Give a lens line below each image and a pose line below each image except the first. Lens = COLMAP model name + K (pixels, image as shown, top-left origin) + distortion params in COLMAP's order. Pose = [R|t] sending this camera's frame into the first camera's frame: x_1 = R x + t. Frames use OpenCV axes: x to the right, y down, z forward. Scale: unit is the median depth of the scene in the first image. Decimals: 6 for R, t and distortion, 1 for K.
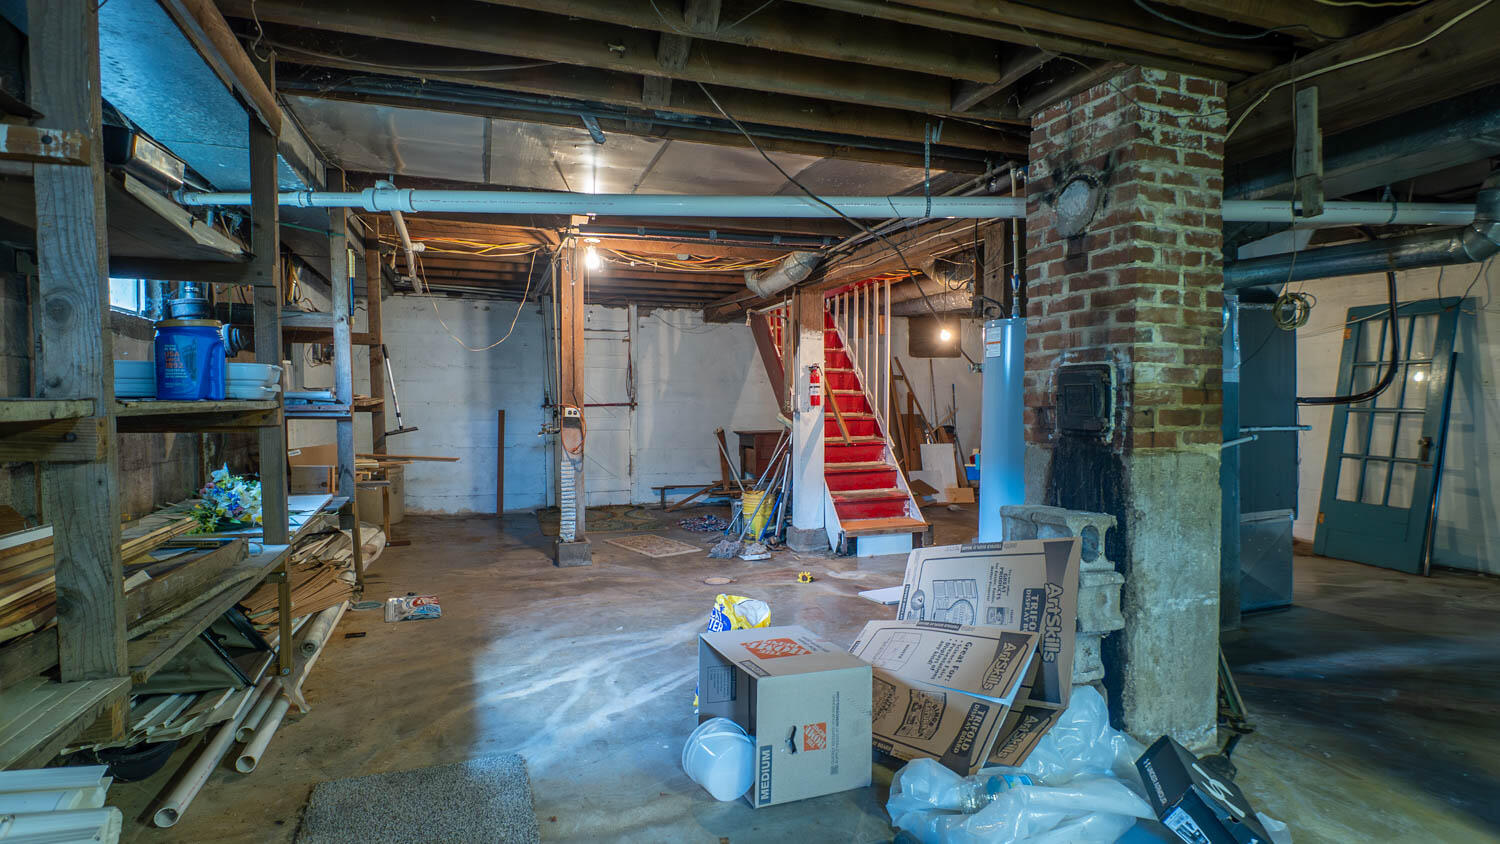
lens RADIAL K [[773.5, 0, 748.5], [0, 773.5, 420.2], [0, 0, 1]] dist [0.010929, -0.009297]
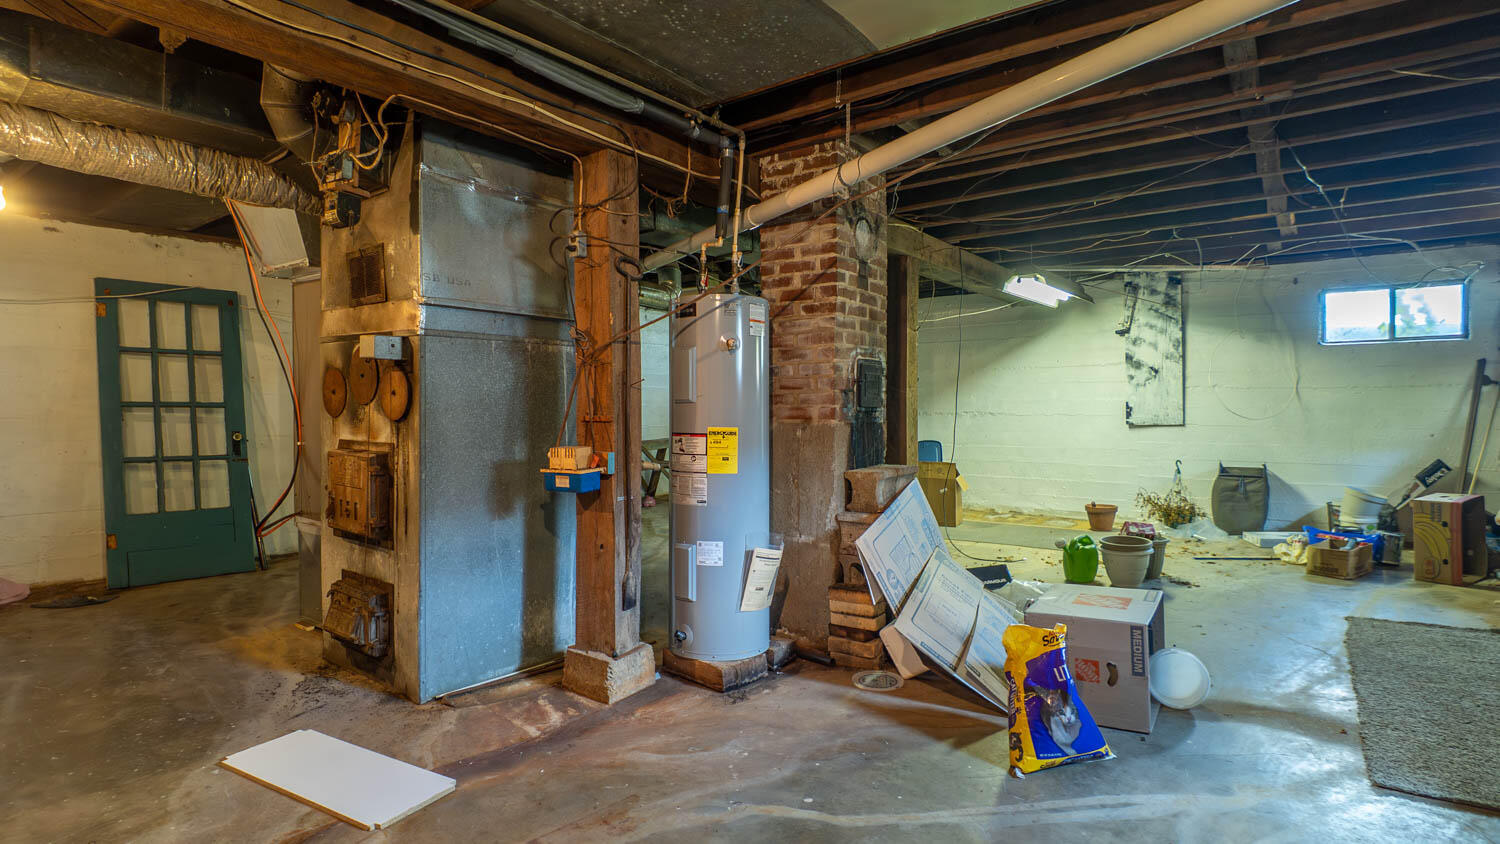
lens RADIAL K [[773.5, 0, 749.5], [0, 773.5, 428.1], [0, 0, 1]] dist [0.010929, -0.009297]
pose [[-0.562584, -0.019447, 0.826511, -0.534189], [0.023923, 0.998922, 0.039787, -0.009544], [-0.826394, 0.042156, -0.561513, 1.802280]]
